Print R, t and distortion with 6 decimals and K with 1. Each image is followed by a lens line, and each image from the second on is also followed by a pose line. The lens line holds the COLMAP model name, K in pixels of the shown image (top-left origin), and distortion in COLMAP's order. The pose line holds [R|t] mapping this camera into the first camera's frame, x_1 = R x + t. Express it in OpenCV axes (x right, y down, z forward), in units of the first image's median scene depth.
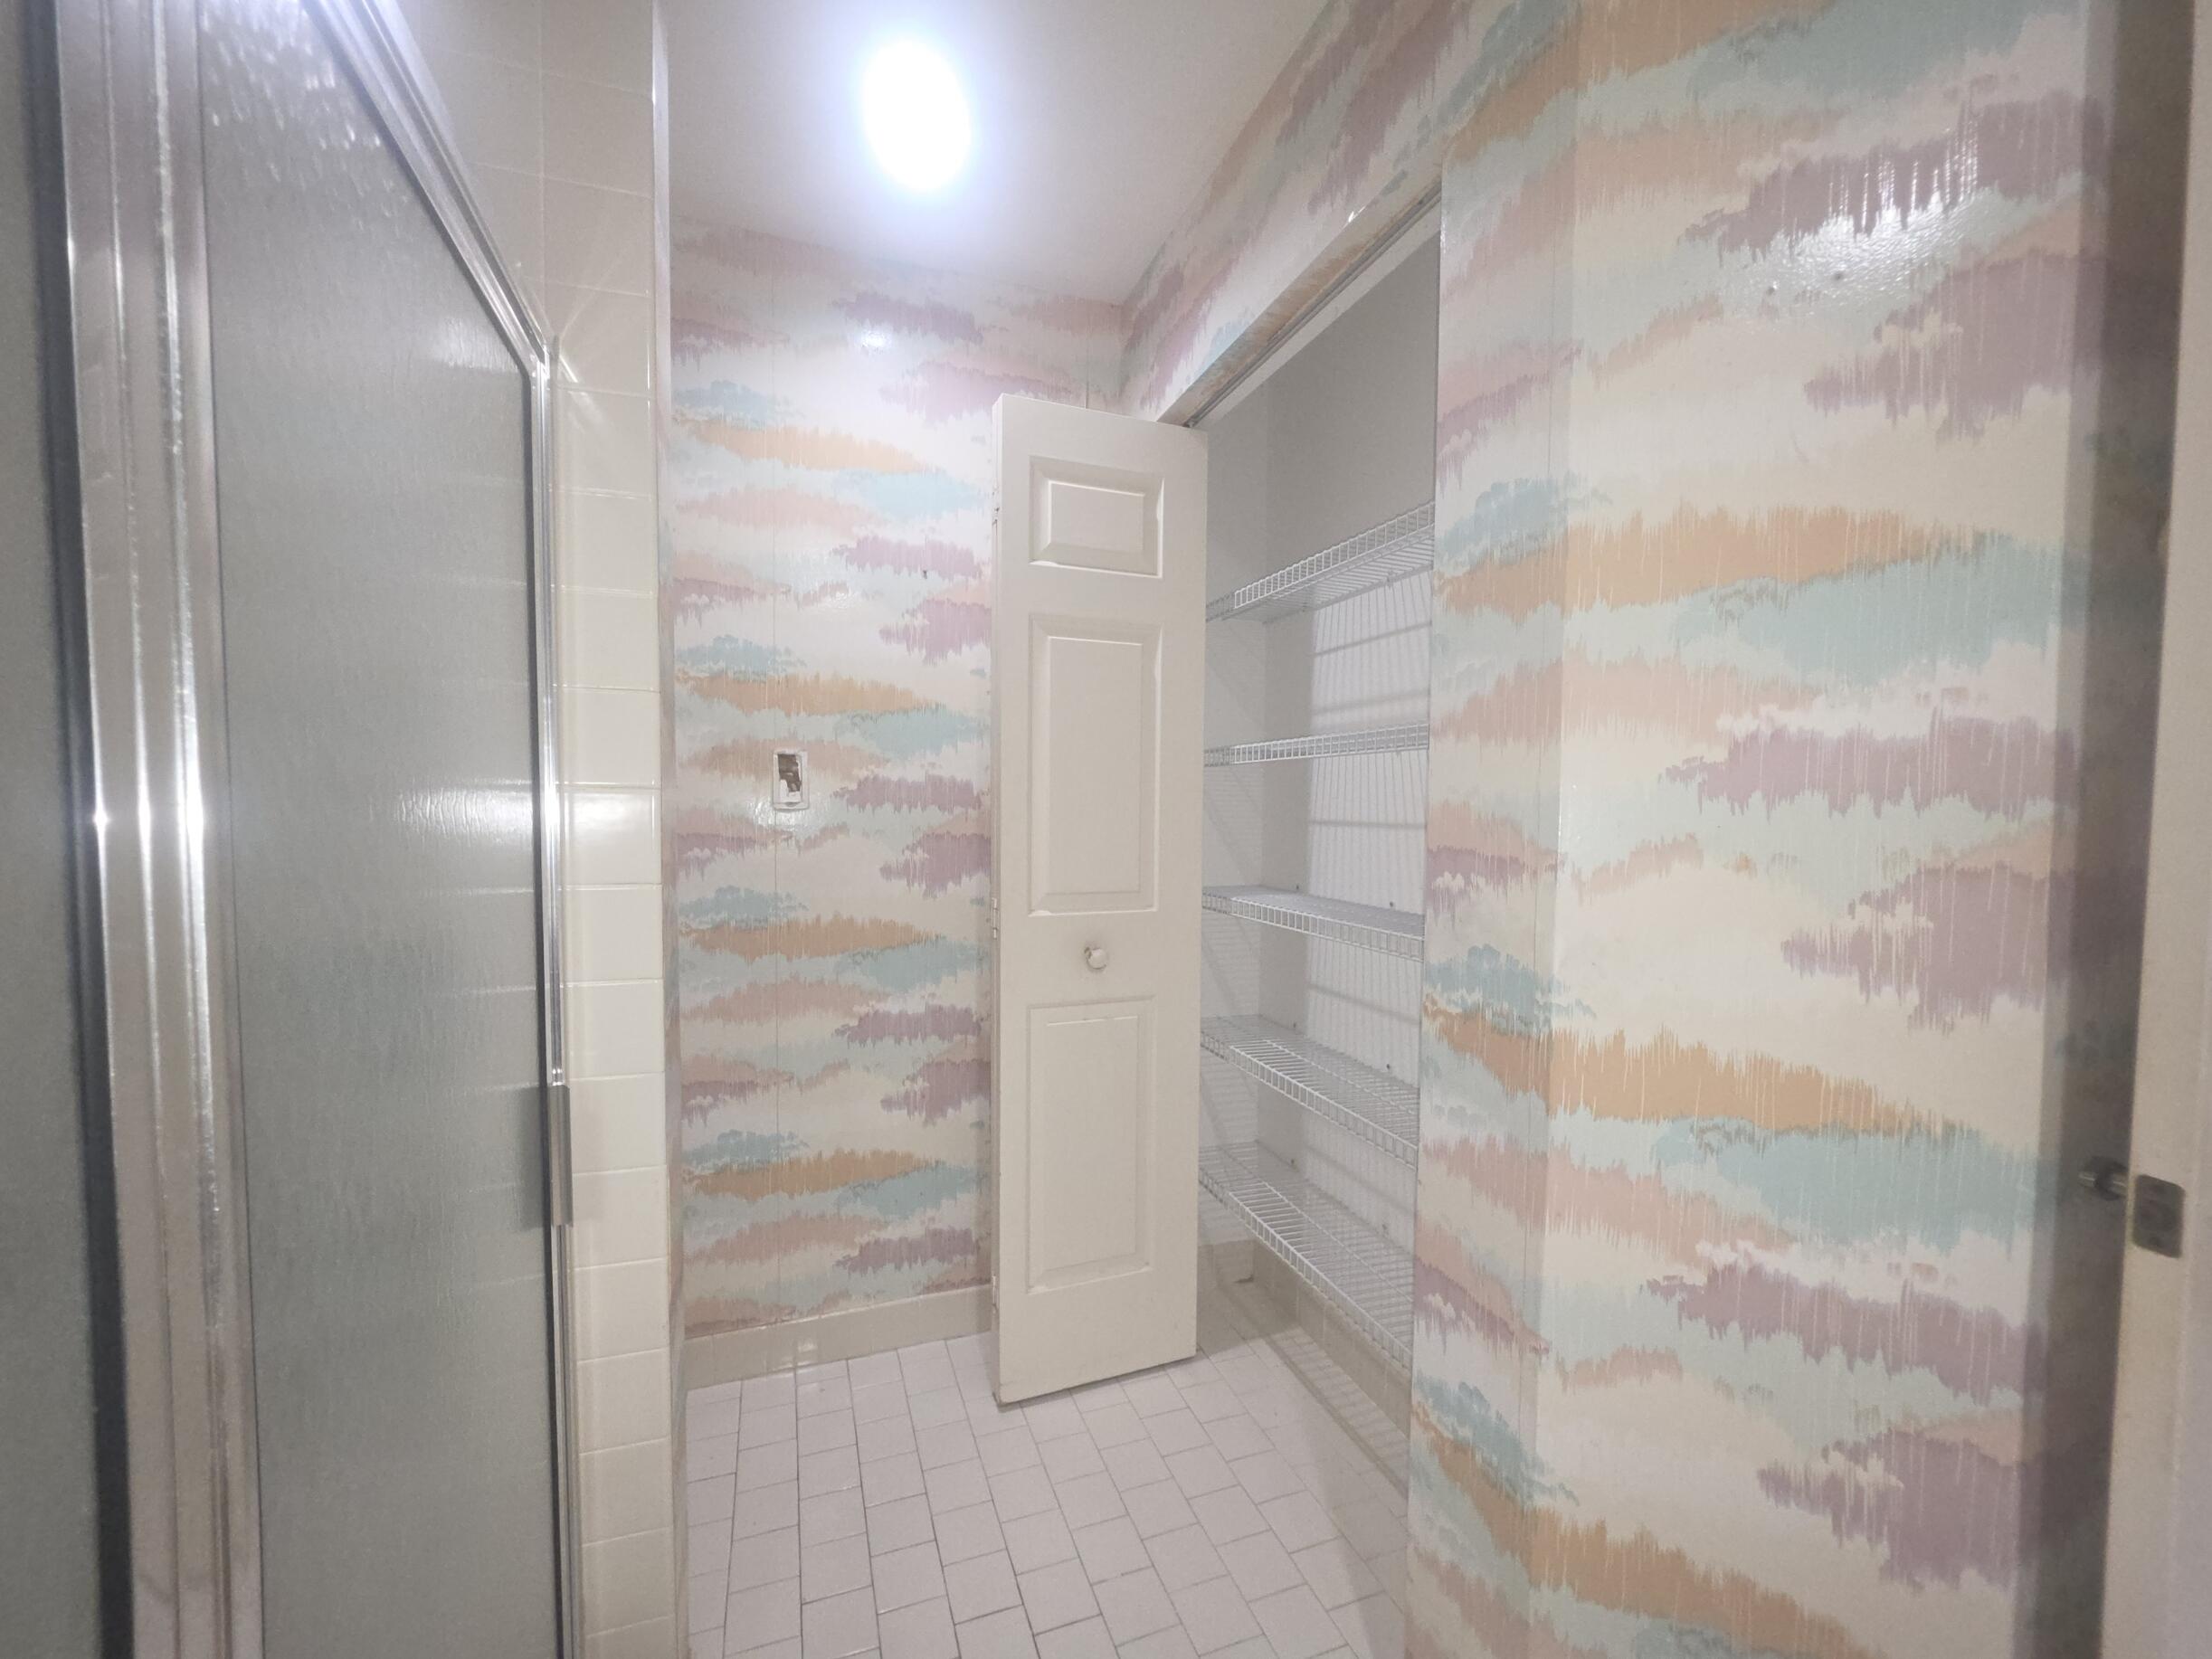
lens RADIAL K [[885.6, 0, 1098.1], [0, 885.6, 849.4], [0, 0, 1]] dist [-0.004134, -0.000087]
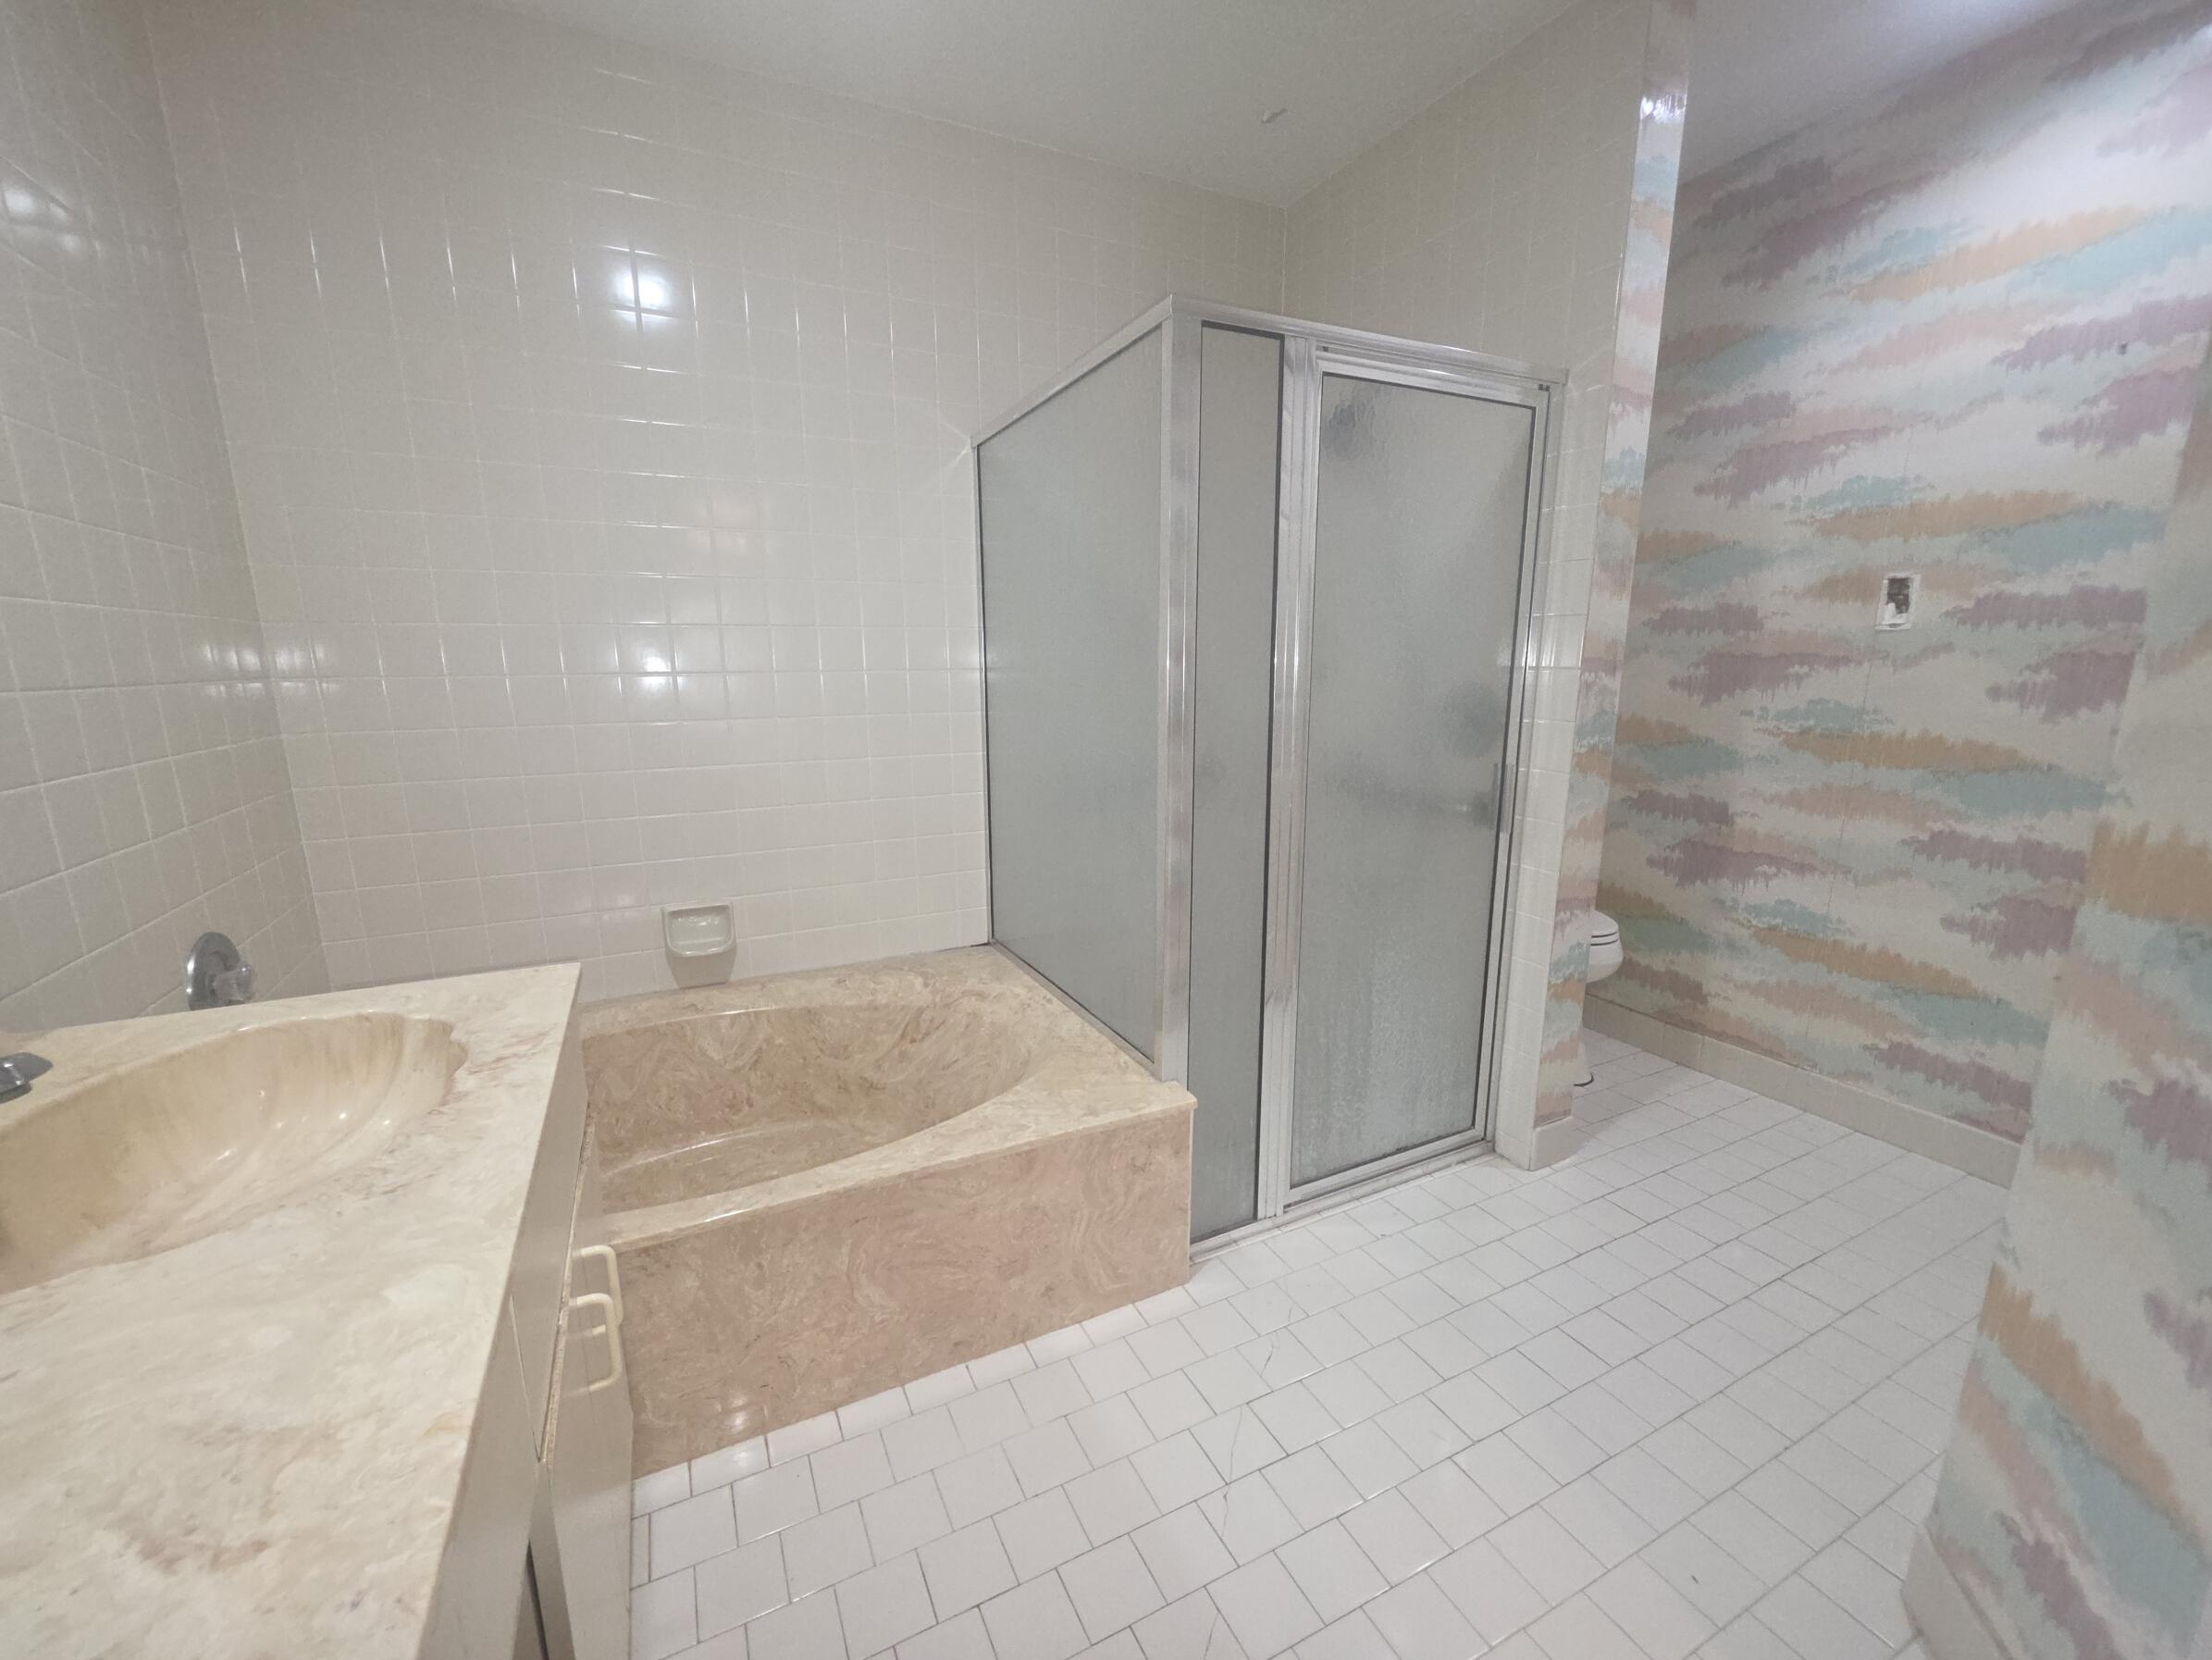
lens RADIAL K [[885.8, 0, 1091.8], [0, 885.8, 833.0], [0, 0, 1]] dist [-0.004134, -0.000087]
pose [[0.118765, 0.186286, -0.975291, 0.635150], [-0.040190, 0.982340, 0.182738, 0.040671], [0.992109, 0.017494, 0.124155, -0.109403]]
